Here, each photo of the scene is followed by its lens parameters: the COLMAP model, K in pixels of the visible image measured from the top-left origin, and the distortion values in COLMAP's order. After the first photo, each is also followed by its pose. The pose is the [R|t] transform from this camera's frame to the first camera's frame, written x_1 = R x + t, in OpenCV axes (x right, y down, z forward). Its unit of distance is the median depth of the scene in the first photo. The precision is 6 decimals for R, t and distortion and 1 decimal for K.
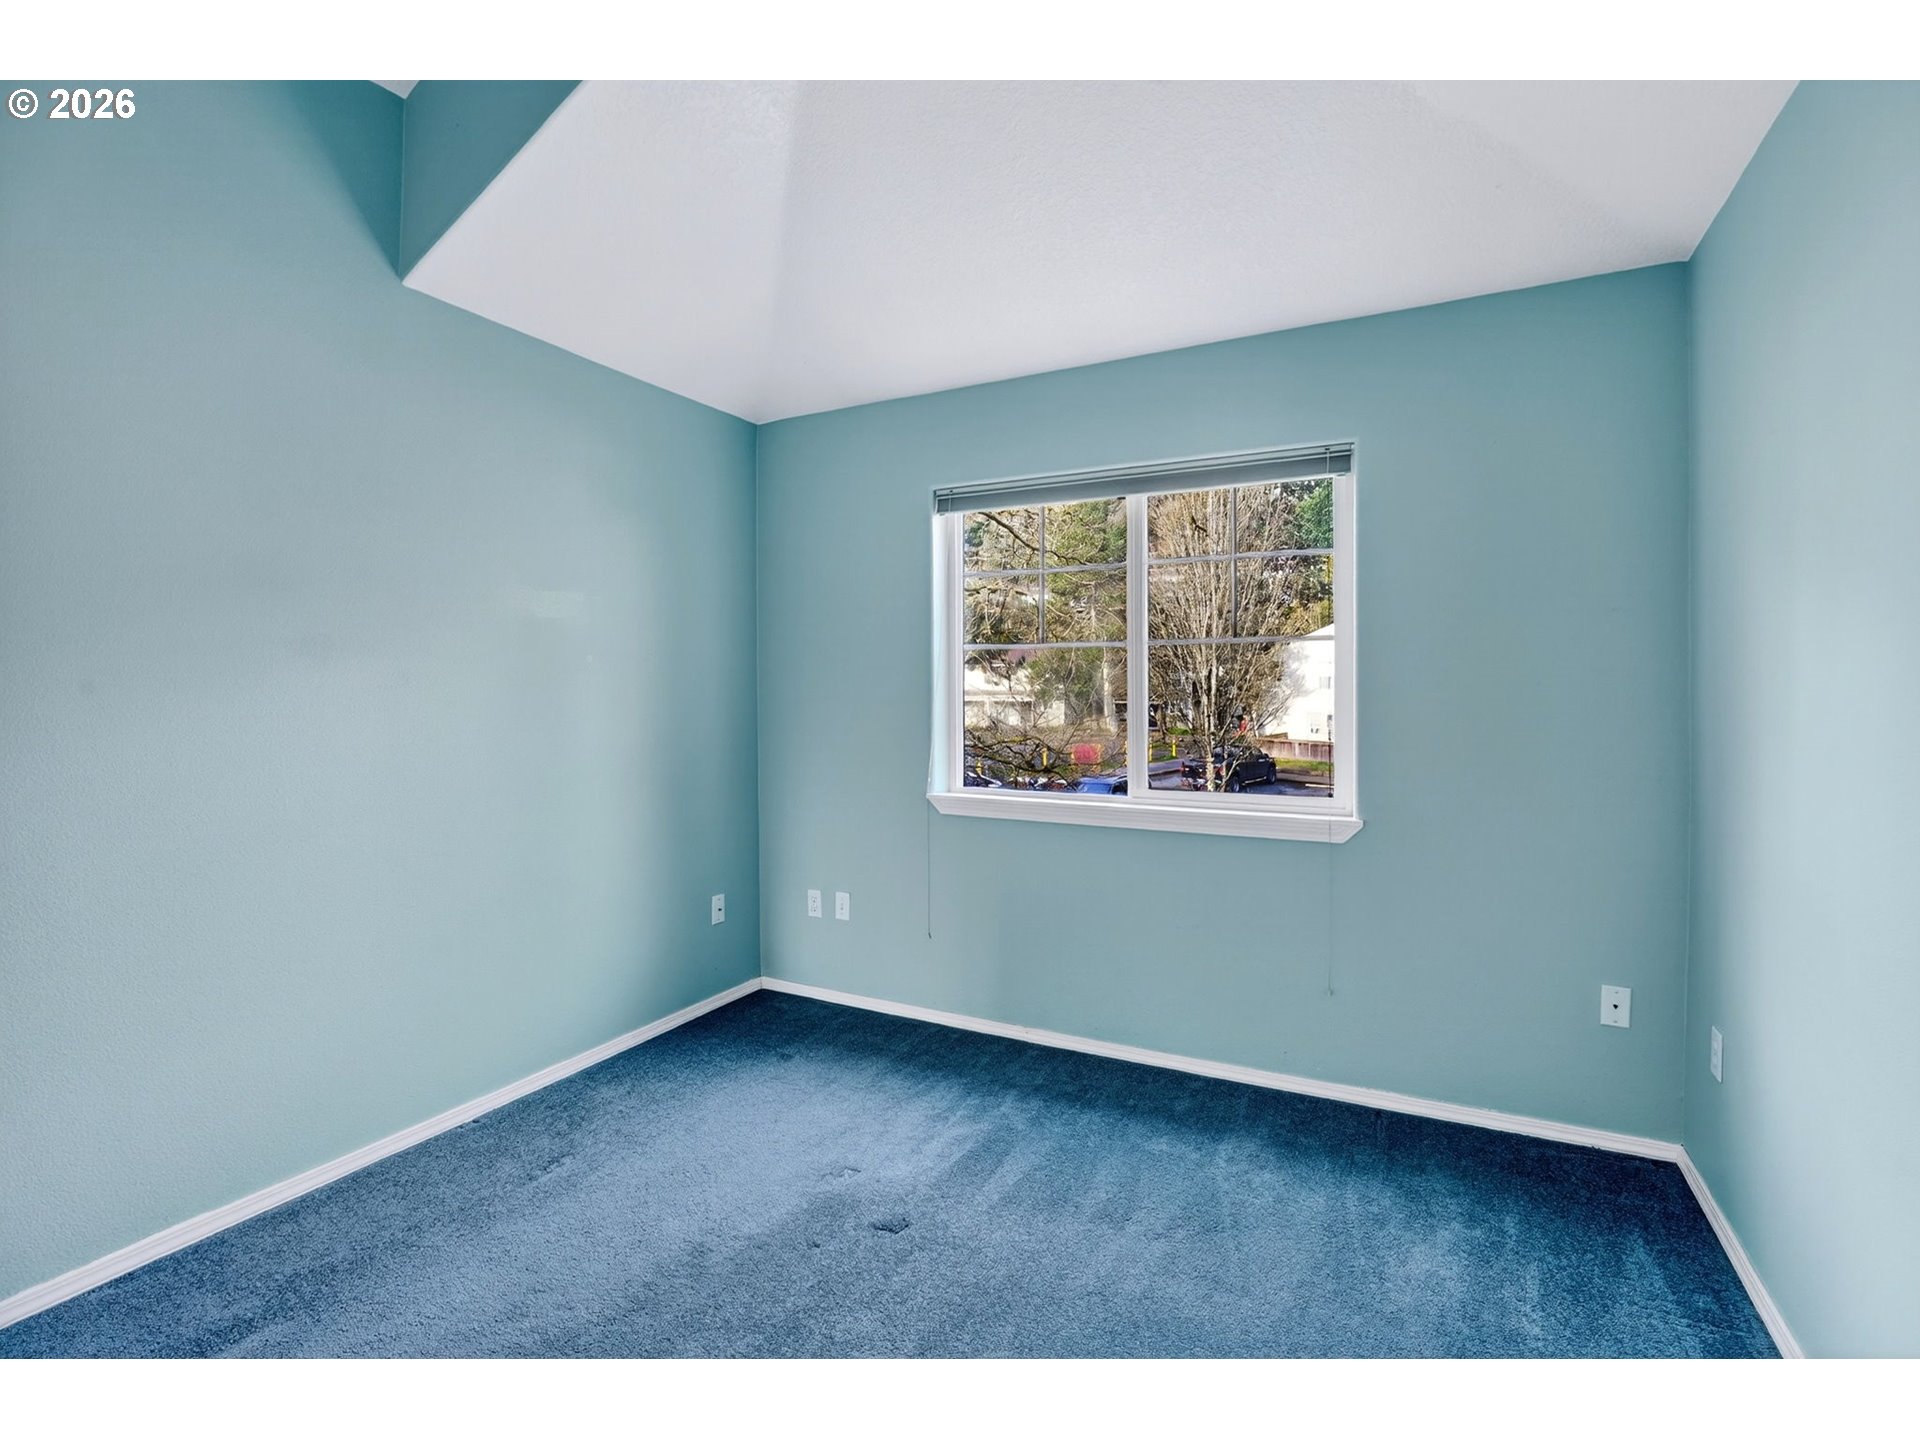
lens RADIAL K [[874.5, 0, 966.1], [0, 874.5, 711.5], [0, 0, 1]] dist [-0.026355, -0.000114]
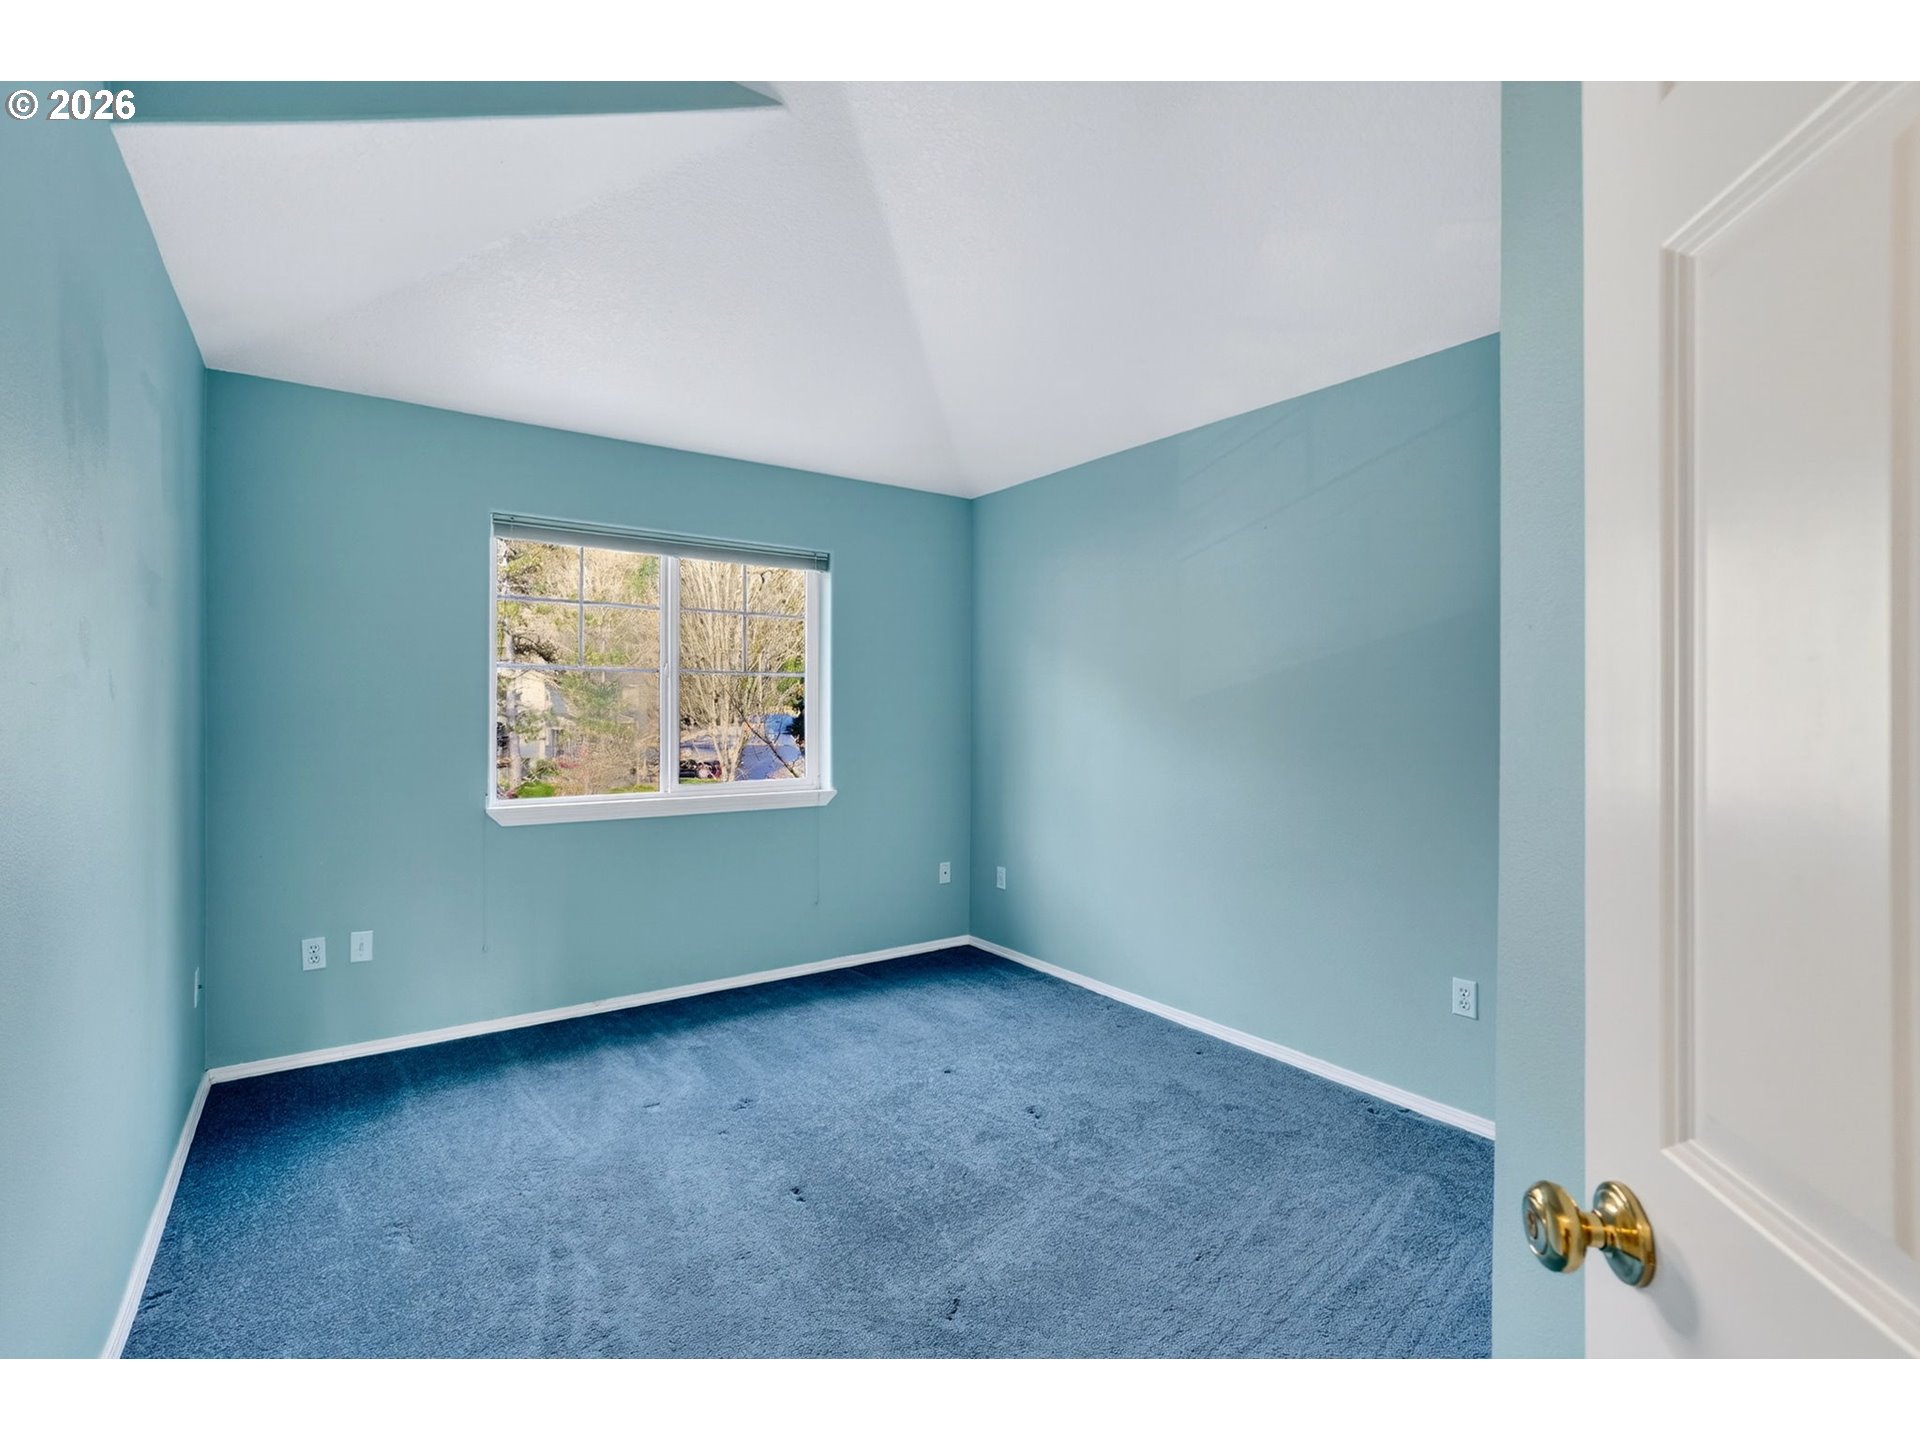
lens RADIAL K [[874.5, 0, 966.1], [0, 874.5, 711.5], [0, 0, 1]] dist [-0.026355, -0.000114]
pose [[0.459128, 0.003874, 0.888362, -0.856574], [0.020098, 0.999689, -0.014747, 0.010113], [-0.888143, 0.024625, 0.458908, 0.044063]]
